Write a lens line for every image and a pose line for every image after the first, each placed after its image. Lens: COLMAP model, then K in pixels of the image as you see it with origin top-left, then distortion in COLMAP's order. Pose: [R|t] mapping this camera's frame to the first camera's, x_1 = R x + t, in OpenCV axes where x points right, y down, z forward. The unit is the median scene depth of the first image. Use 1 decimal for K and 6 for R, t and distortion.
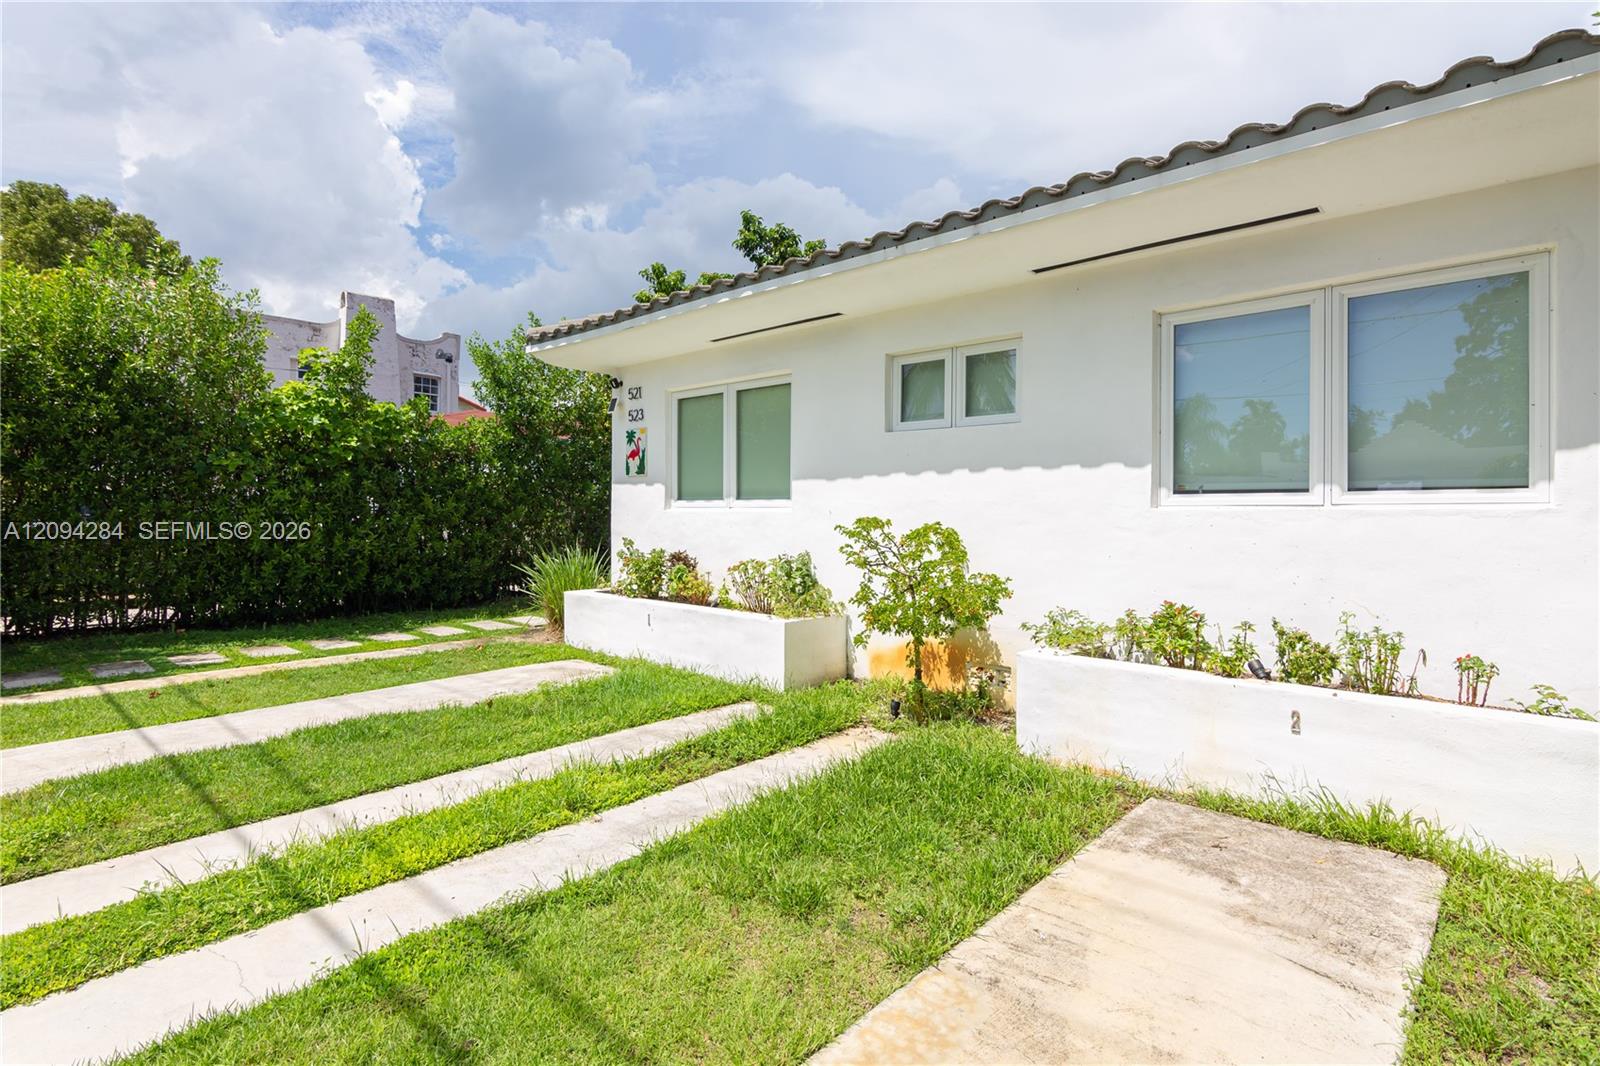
lens RADIAL K [[784.9, 0, 800.0], [0, 784.9, 514.9], [0, 0, 1]] dist [-0.000831, -0.000860]
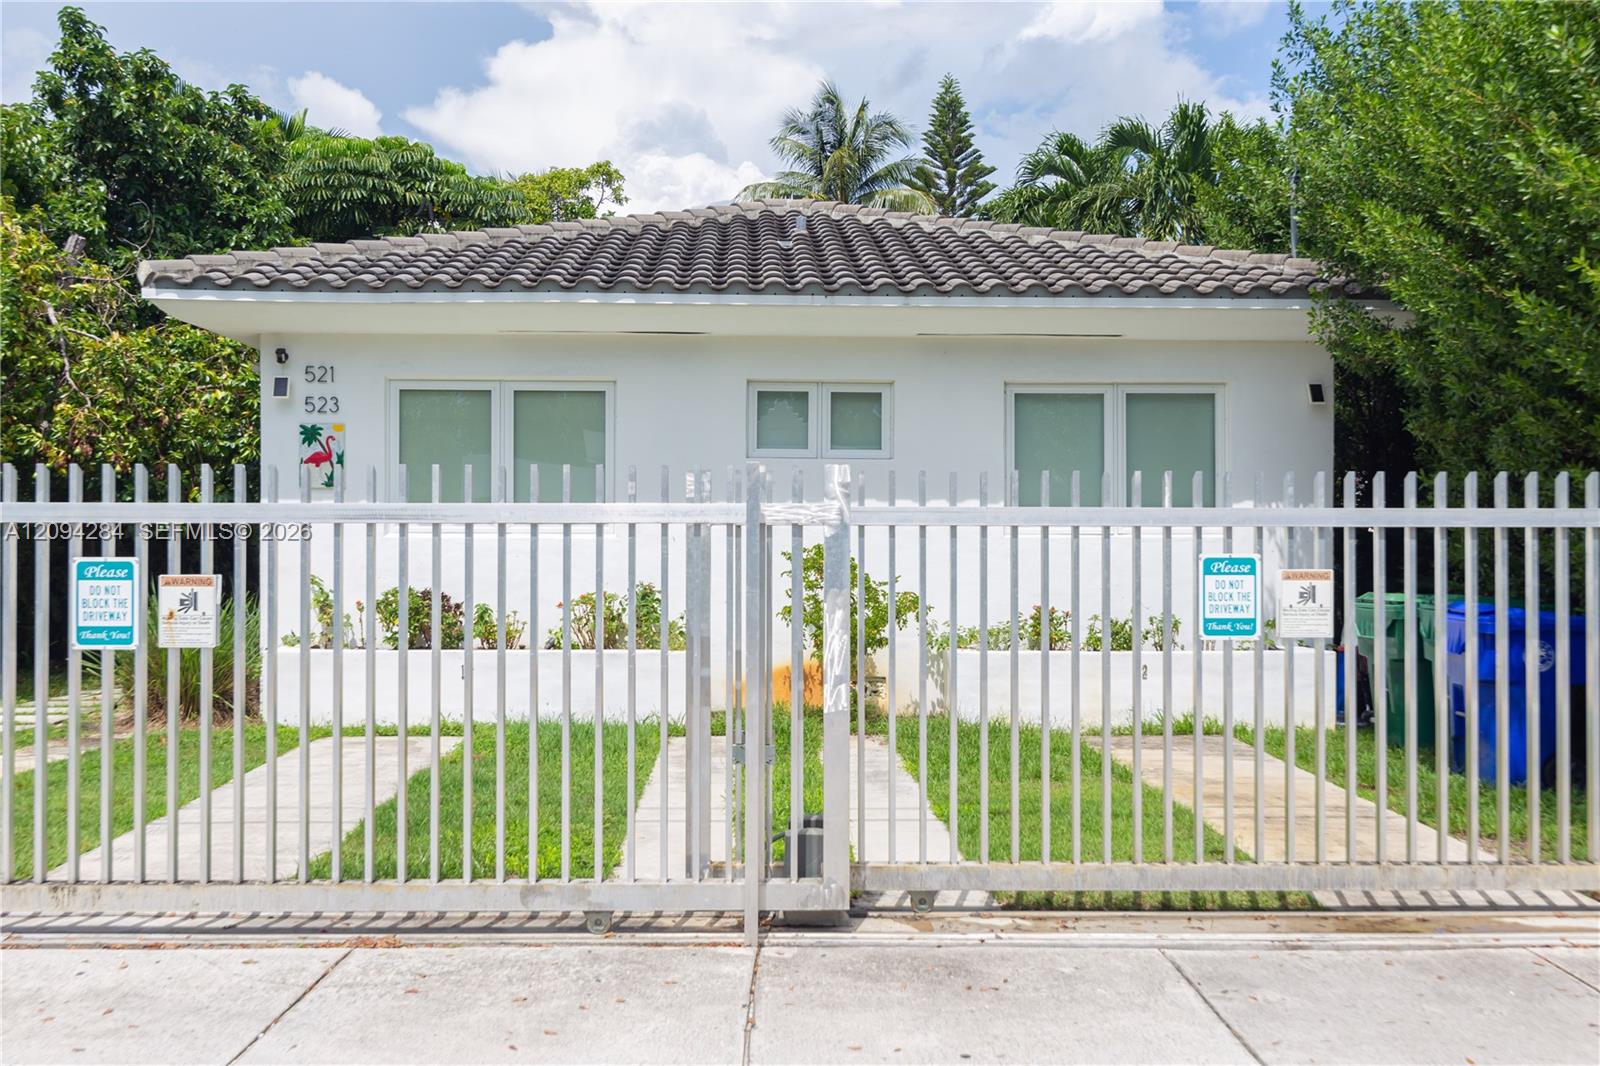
lens RADIAL K [[1604.5, 0, 800.0], [0, 1604.5, 534.0], [0, 0, 1]] dist [0.015133, 0.000000]
pose [[0.702910, -0.002766, 0.711274, -1.102385], [0.005102, 0.999986, -0.001154, -0.004978], [-0.711261, 0.004440, 0.702914, -0.404258]]
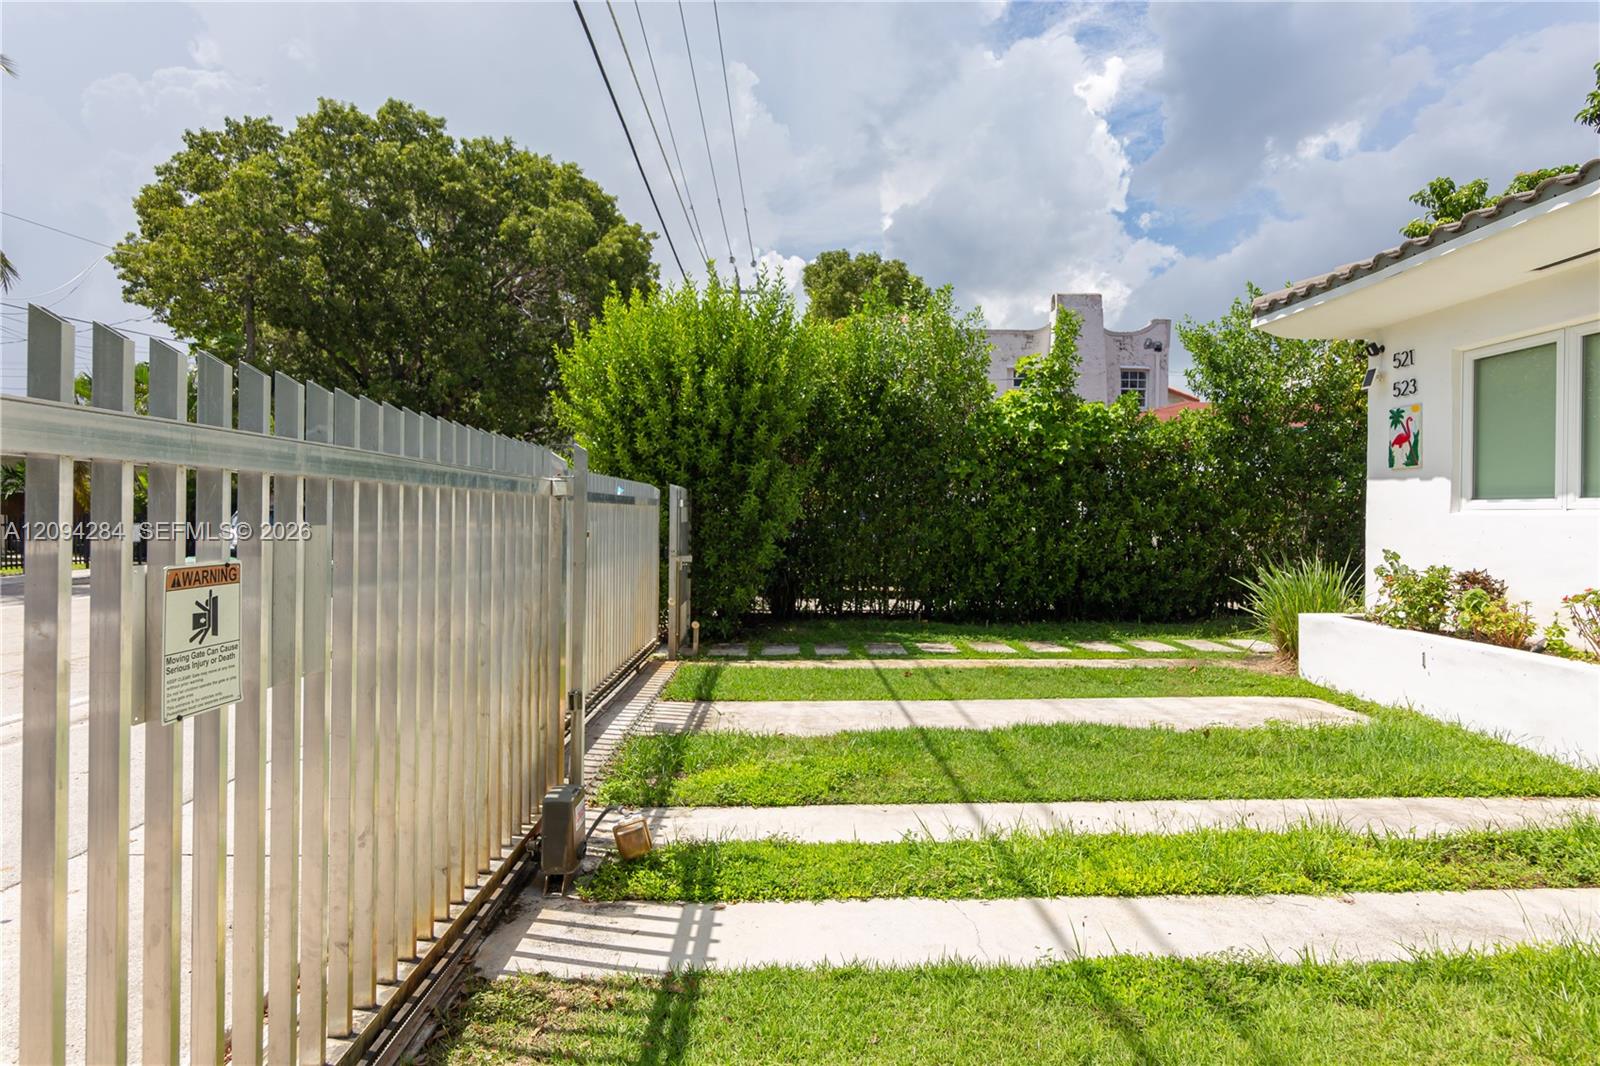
lens RADIAL K [[885.3, 0, 796.9], [0, 885.3, 525.9], [0, 0, 1]] dist [0.002460, -0.002562]
pose [[0.694852, 0.007001, -0.719119, -0.001369], [-0.003596, 0.999974, 0.006261, 0.003047], [0.719144, -0.001765, 0.694859, -0.017161]]
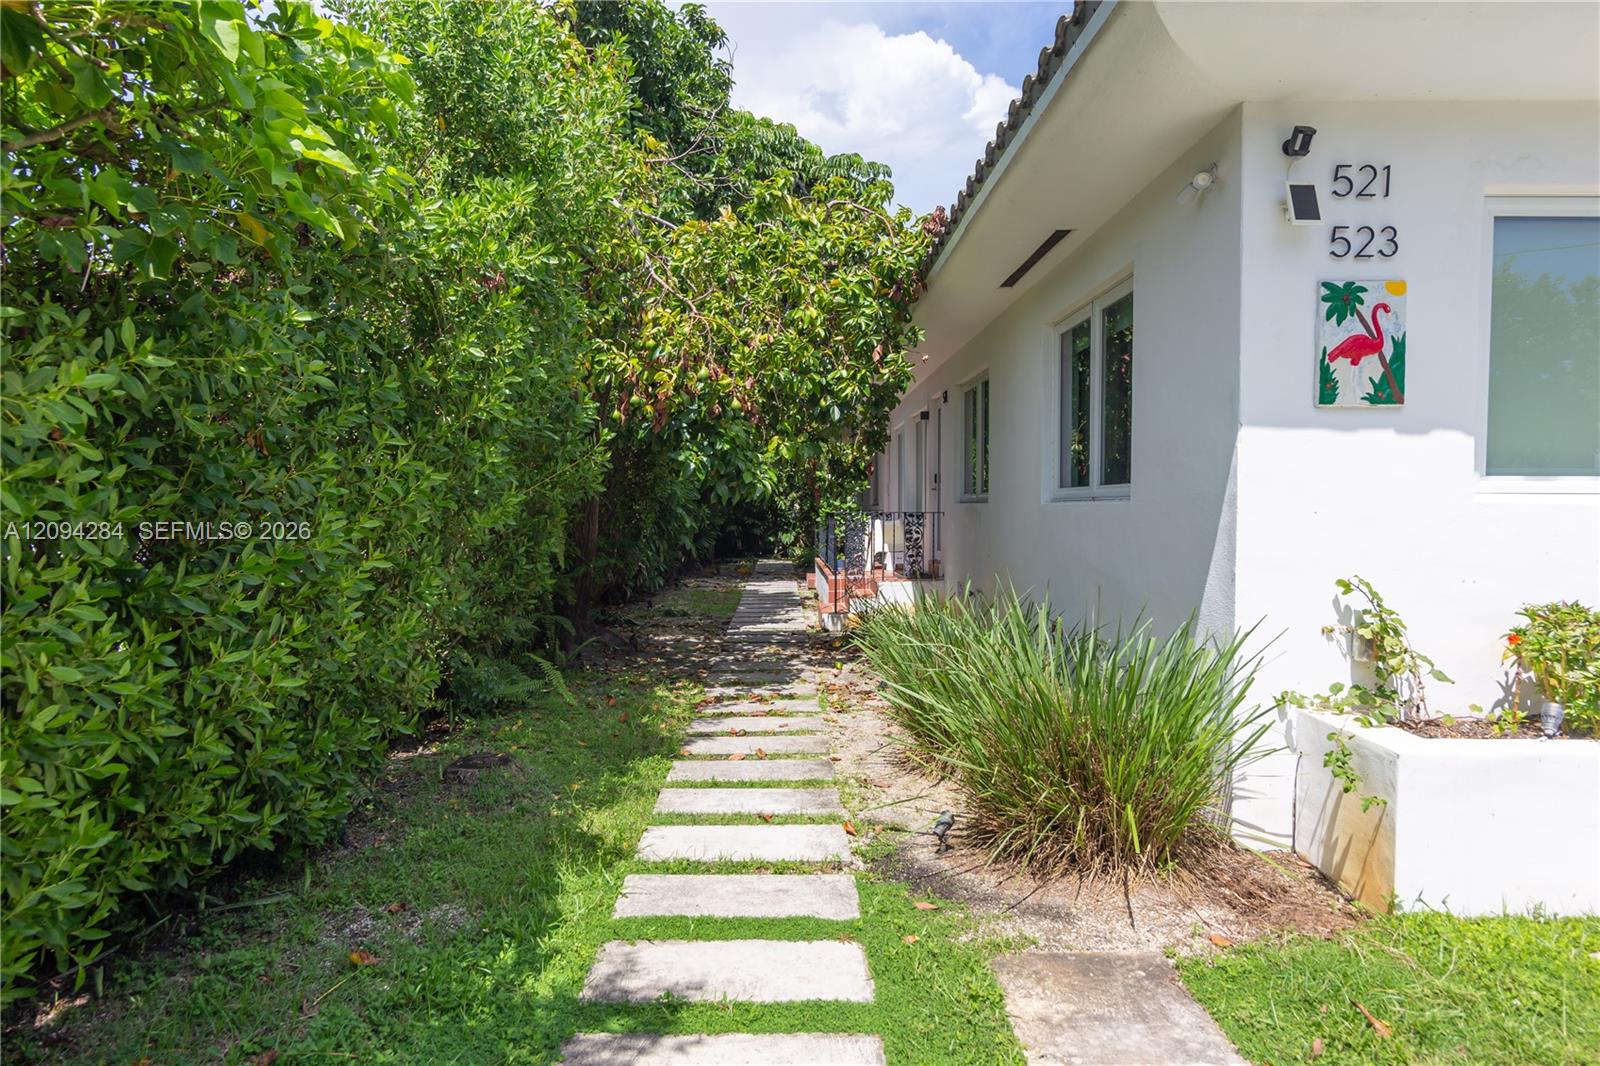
lens RADIAL K [[1095.8, 0, 794.8], [0, 1095.8, 532.8], [0, 0, 1]] dist [0.008581, 0.002433]
pose [[0.728376, -0.023097, 0.684788, -0.878410], [0.004699, 0.999577, 0.028716, -0.008295], [-0.685161, -0.017698, 0.728176, 0.935504]]
